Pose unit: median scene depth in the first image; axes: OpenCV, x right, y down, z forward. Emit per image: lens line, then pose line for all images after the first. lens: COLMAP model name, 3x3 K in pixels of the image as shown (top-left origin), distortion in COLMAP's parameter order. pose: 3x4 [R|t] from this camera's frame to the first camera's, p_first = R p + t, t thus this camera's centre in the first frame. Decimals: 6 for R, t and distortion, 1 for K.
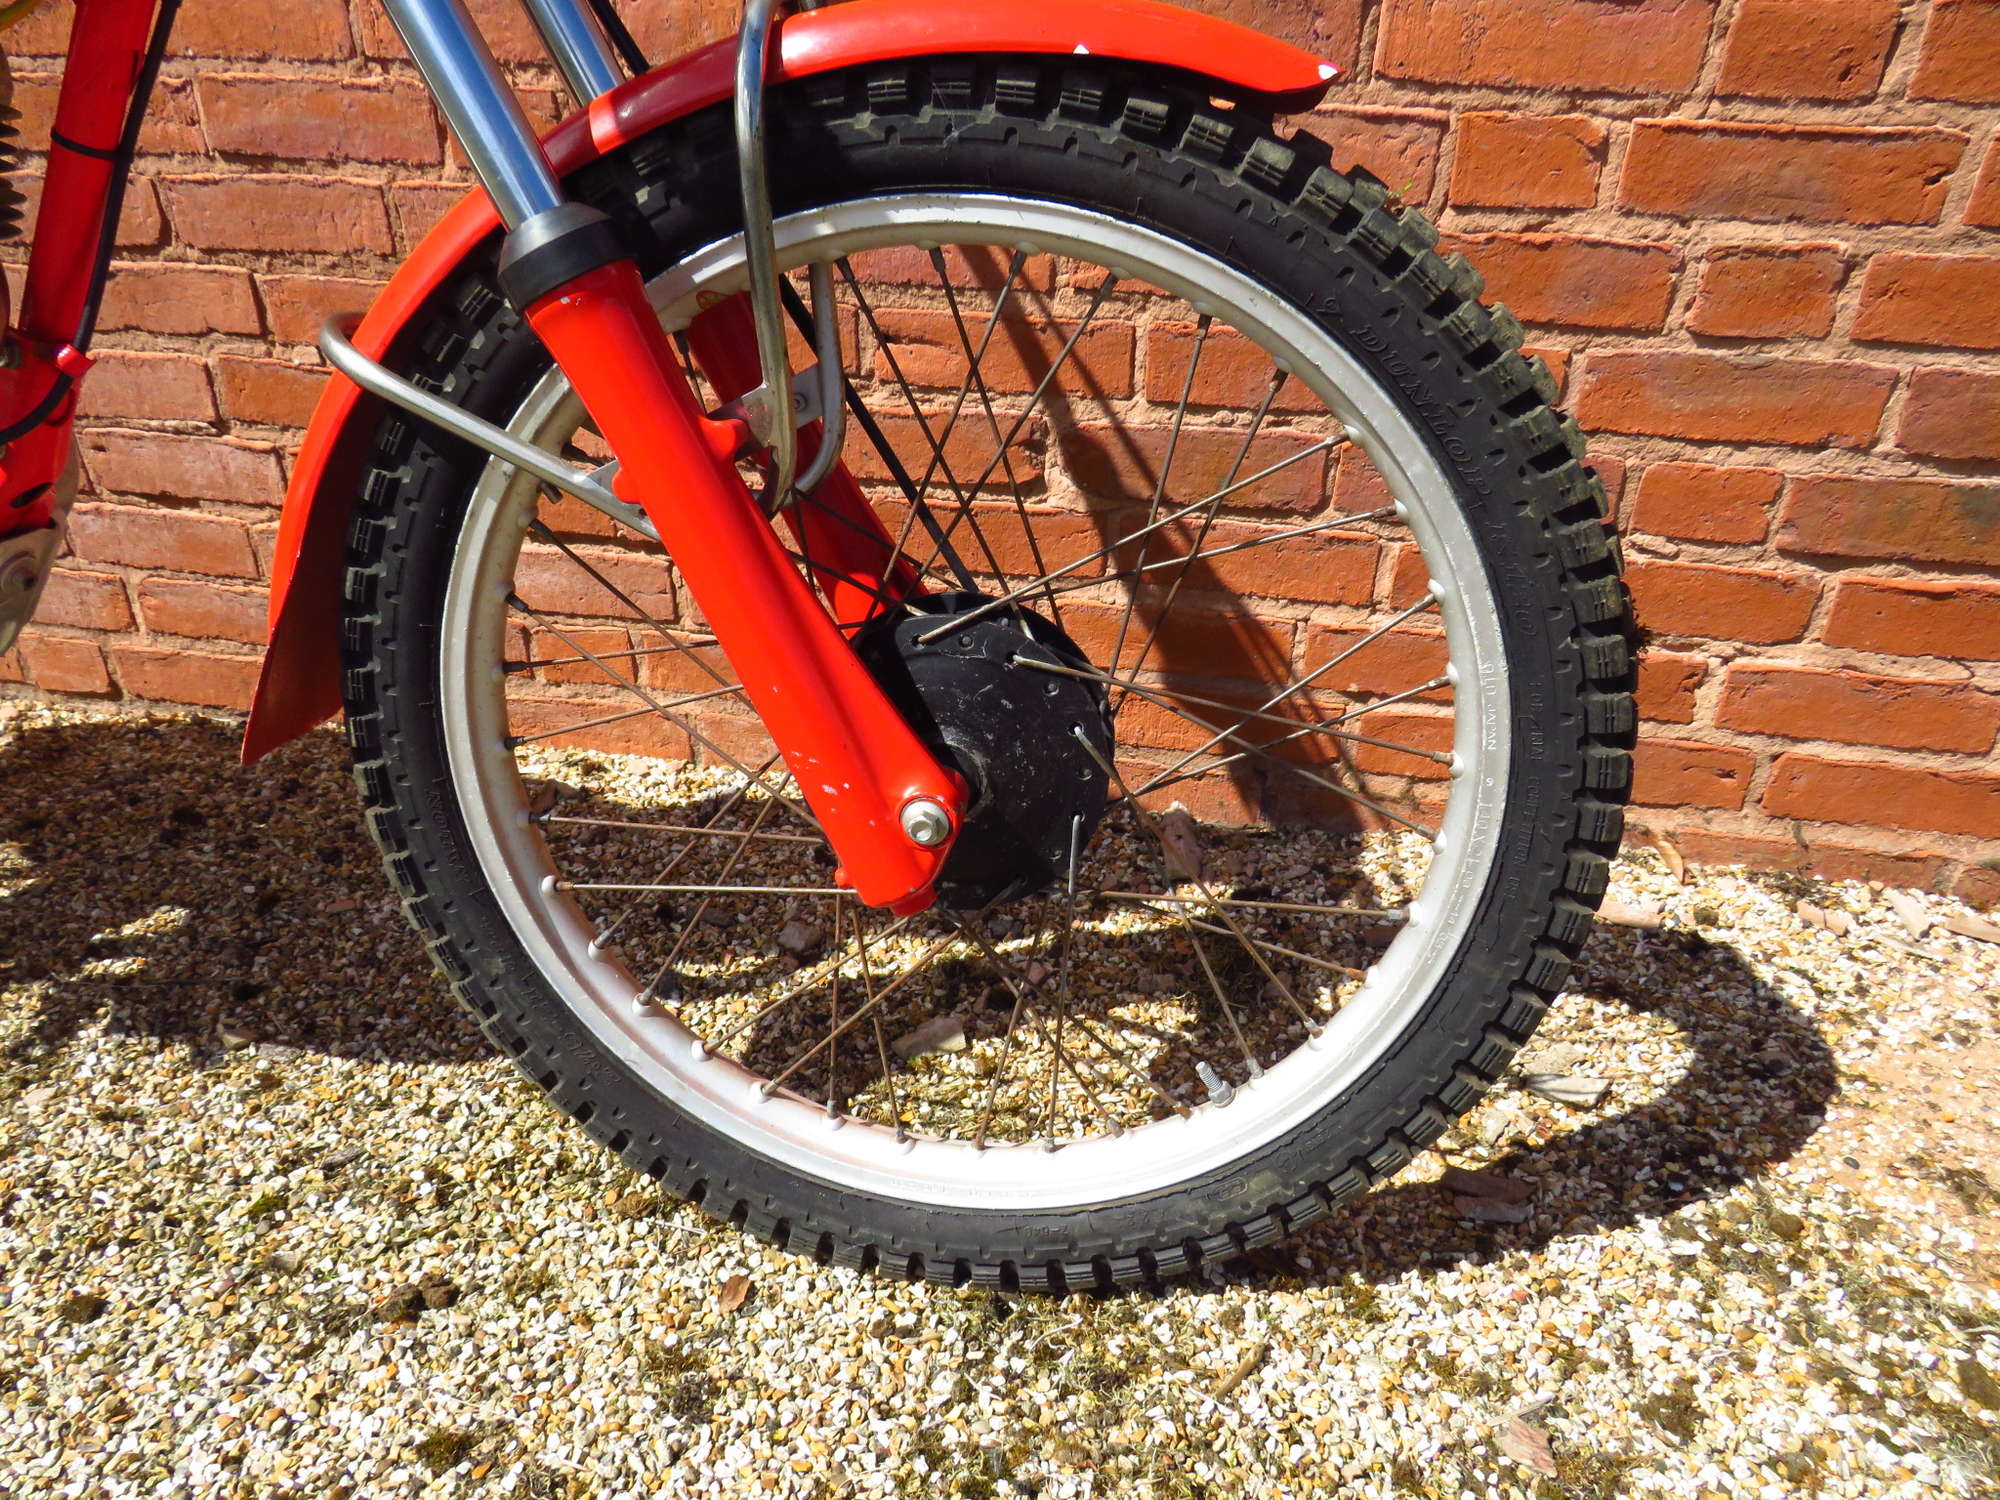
lens RADIAL K [[1407.9, 0, 996.5], [0, 1407.9, 748.3], [0, 0, 1]] dist [-0.023555, -0.002122]
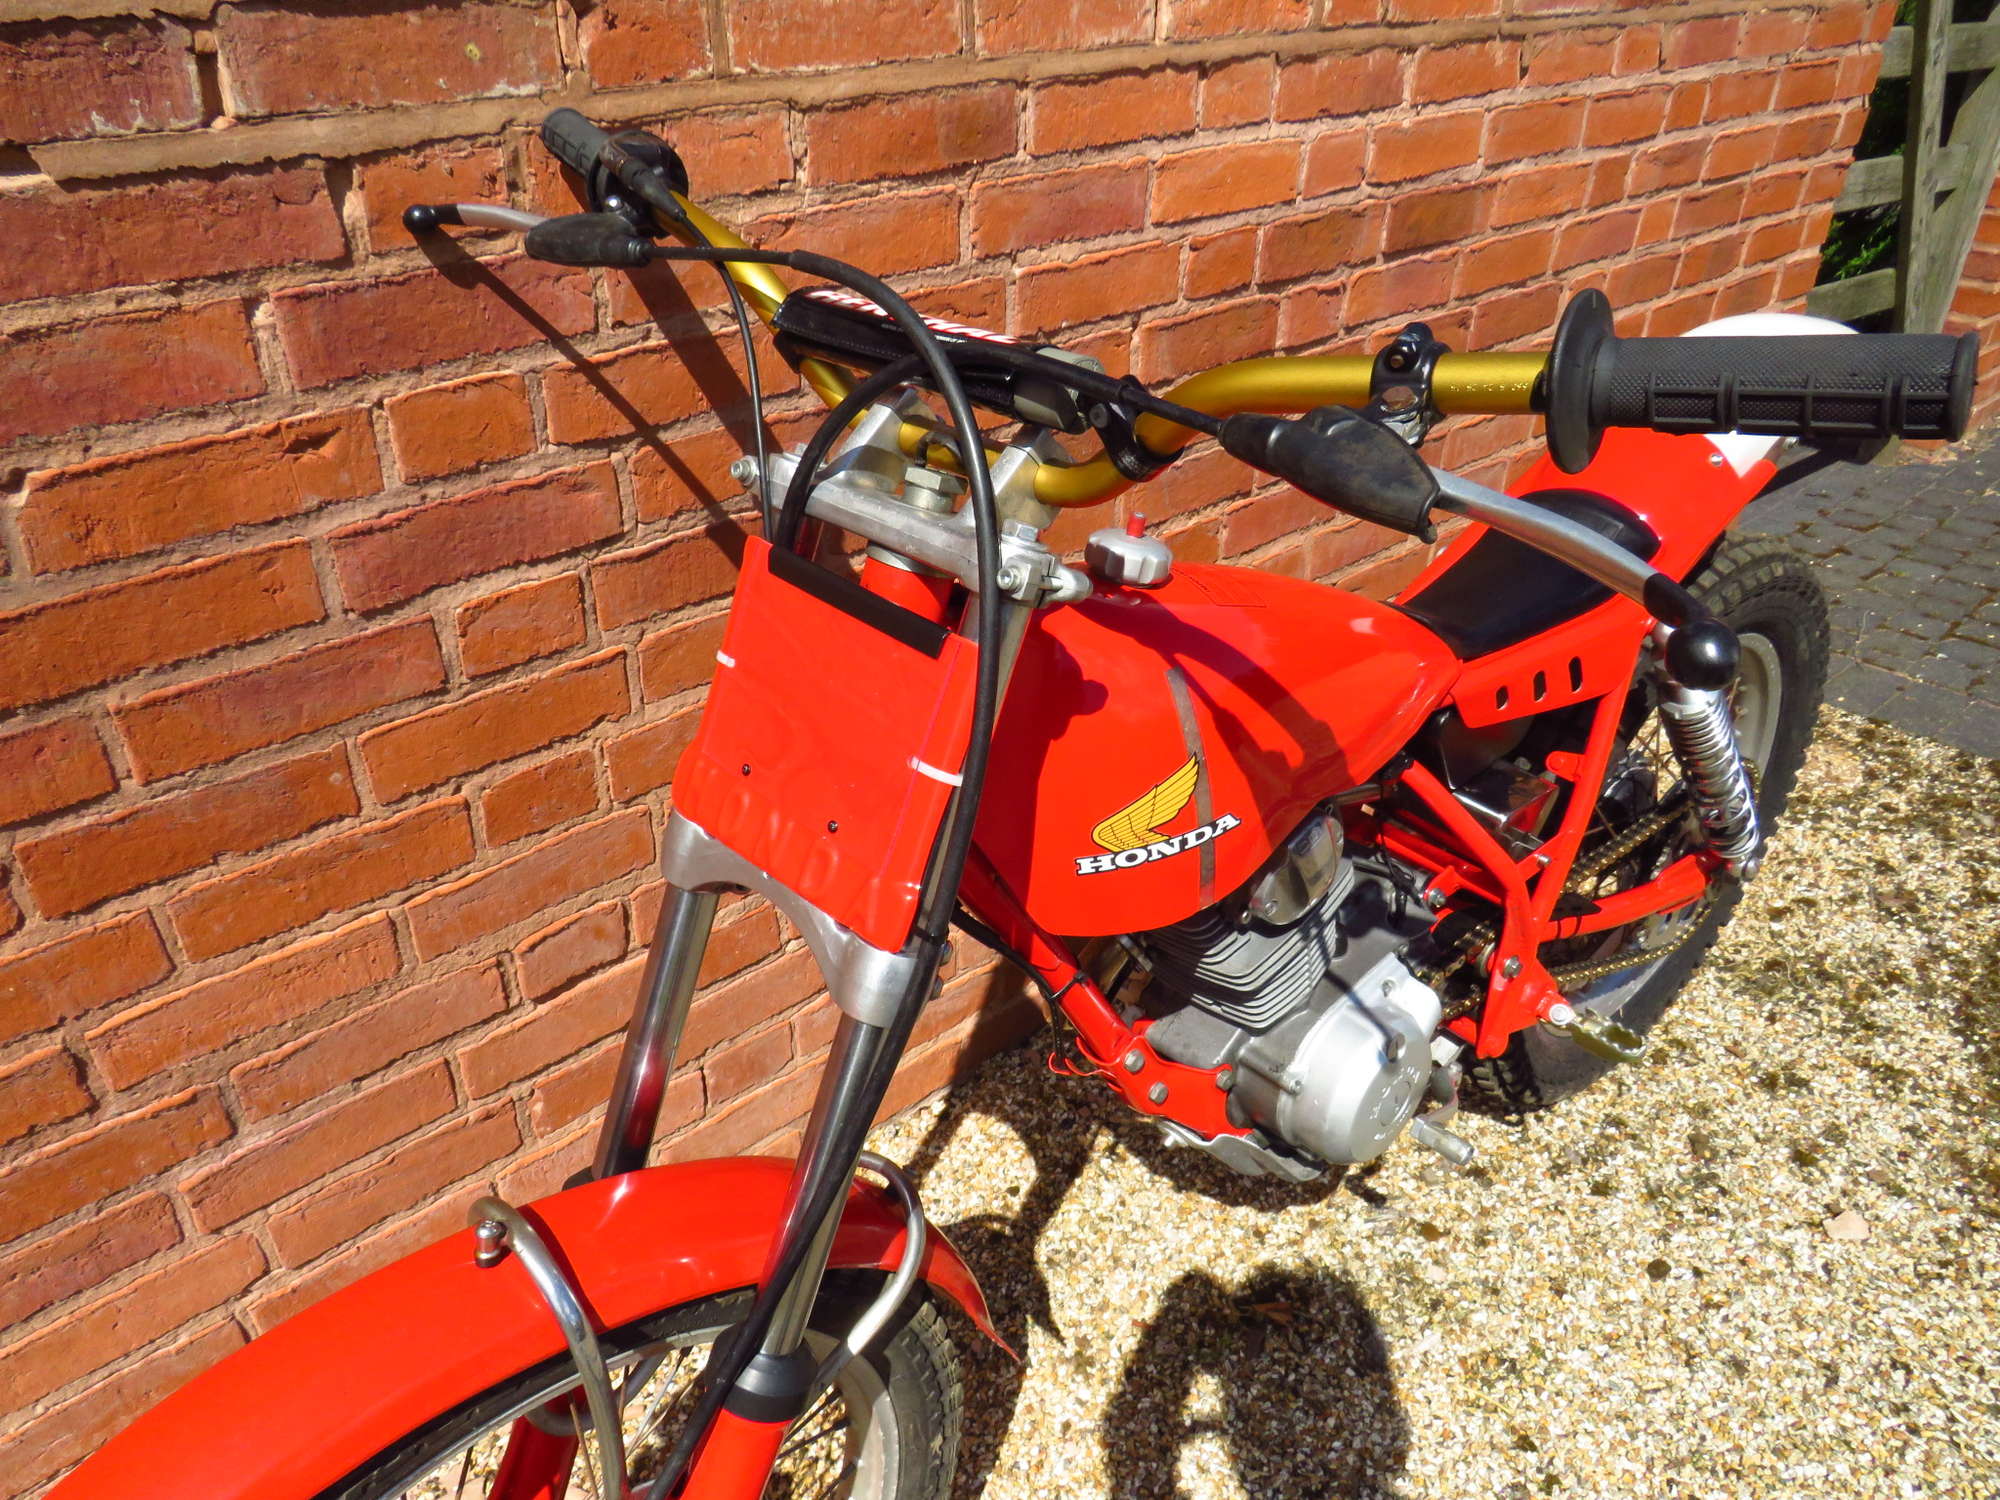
lens RADIAL K [[1407.9, 0, 1003.1], [0, 1407.9, 747.6], [0, 0, 1]] dist [-0.023555, -0.002122]
pose [[0.604940, -0.416879, 0.678425, -1.683487], [0.400763, 0.895625, 0.192991, -0.688786], [-0.688068, 0.155140, 0.708869, 0.183199]]
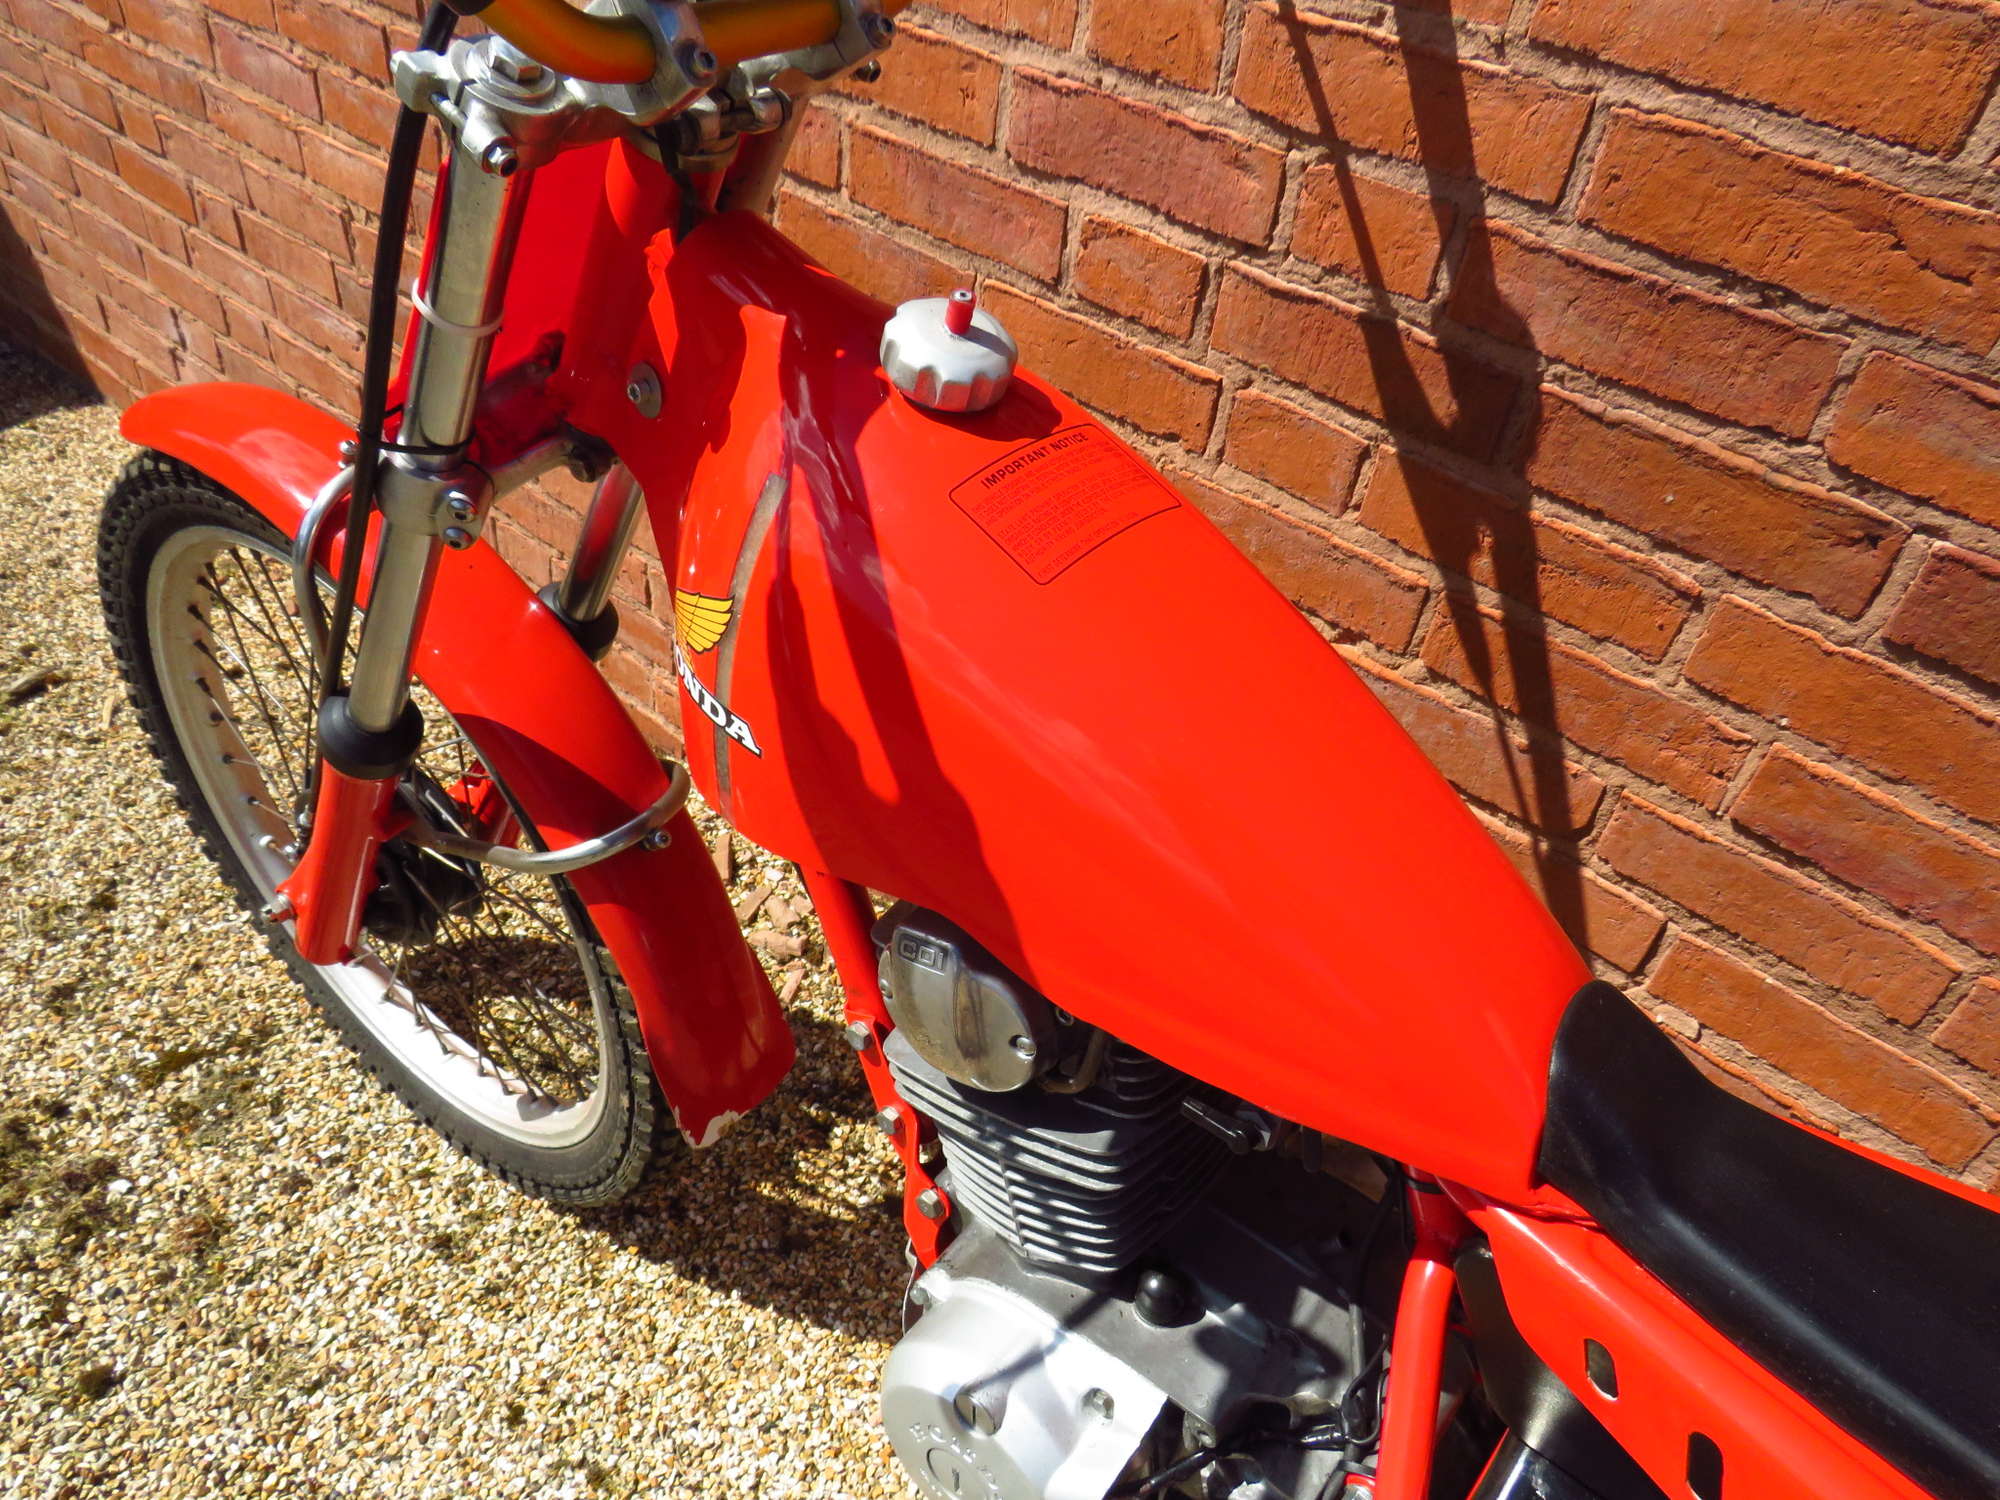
lens RADIAL K [[1407.9, 0, 1001.9], [0, 1407.9, 754.1], [0, 0, 1]] dist [-0.023555, -0.002122]
pose [[0.881180, 0.369275, -0.295226, -0.820746], [-0.317925, 0.925001, 0.208079, -0.580503], [0.349922, -0.089495, 0.932494, 0.206001]]
